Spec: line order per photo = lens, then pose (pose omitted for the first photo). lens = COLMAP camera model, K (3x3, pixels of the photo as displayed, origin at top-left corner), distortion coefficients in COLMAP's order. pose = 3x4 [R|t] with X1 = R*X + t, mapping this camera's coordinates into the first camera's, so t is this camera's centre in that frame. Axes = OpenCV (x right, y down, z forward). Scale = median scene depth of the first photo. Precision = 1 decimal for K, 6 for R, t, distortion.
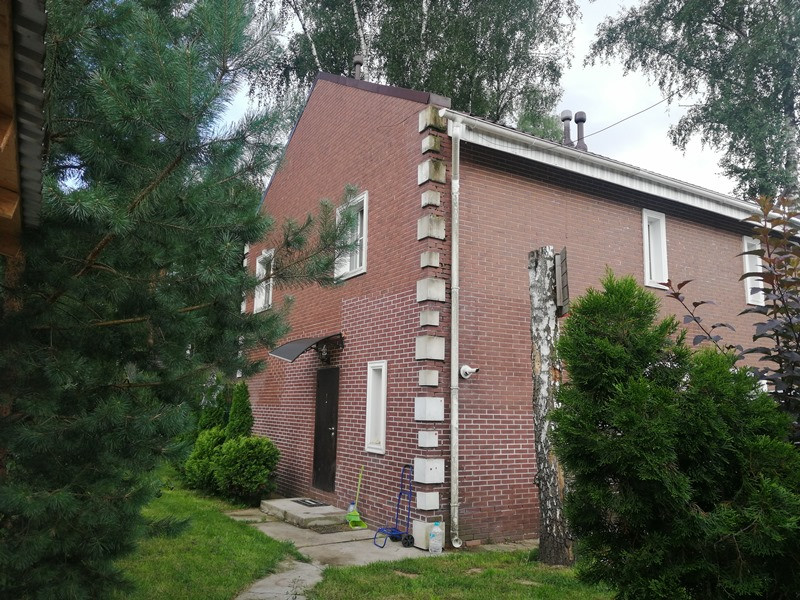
lens RADIAL K [[625.2, 0, 400.7], [0, 625.2, 299.8], [0, 0, 1]] dist [0.011002, -0.027896]
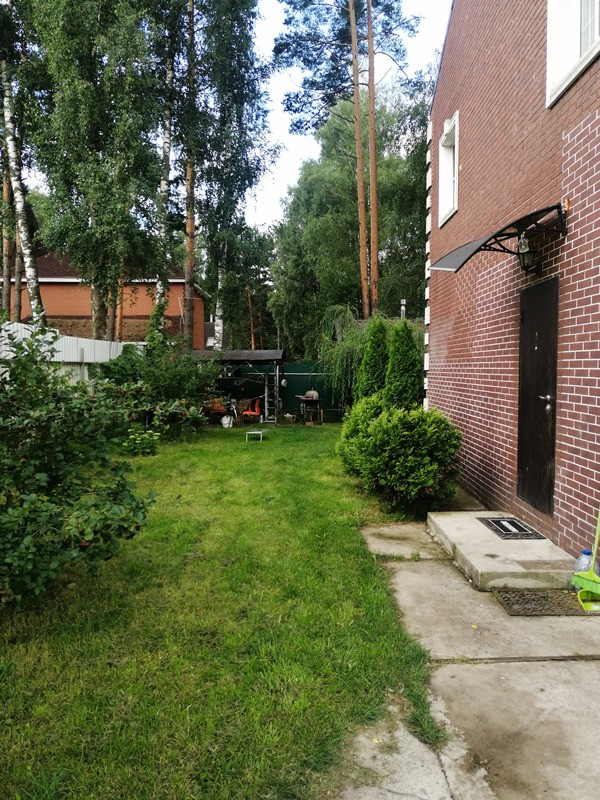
lens RADIAL K [[625.2, 0, 300.0], [0, 625.2, 398.9], [0, 0, 1]] dist [0.011002, -0.027896]
pose [[0.853593, 0.007157, -0.520892, -0.014244], [0.102941, 0.977872, 0.182126, 0.092036], [0.510669, -0.209083, 0.833967, 0.464389]]
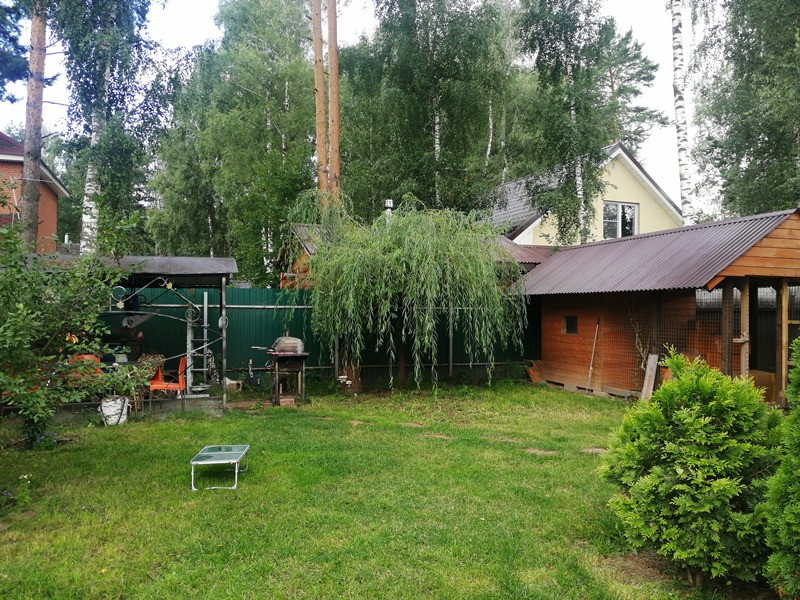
lens RADIAL K [[625.2, 0, 400.2], [0, 625.2, 301.6], [0, 0, 1]] dist [0.011002, -0.027896]
pose [[0.980951, -0.012991, -0.193818, -0.278957], [0.043064, 0.987477, 0.151770, 0.148320], [0.189420, -0.157225, 0.969227, 0.771259]]
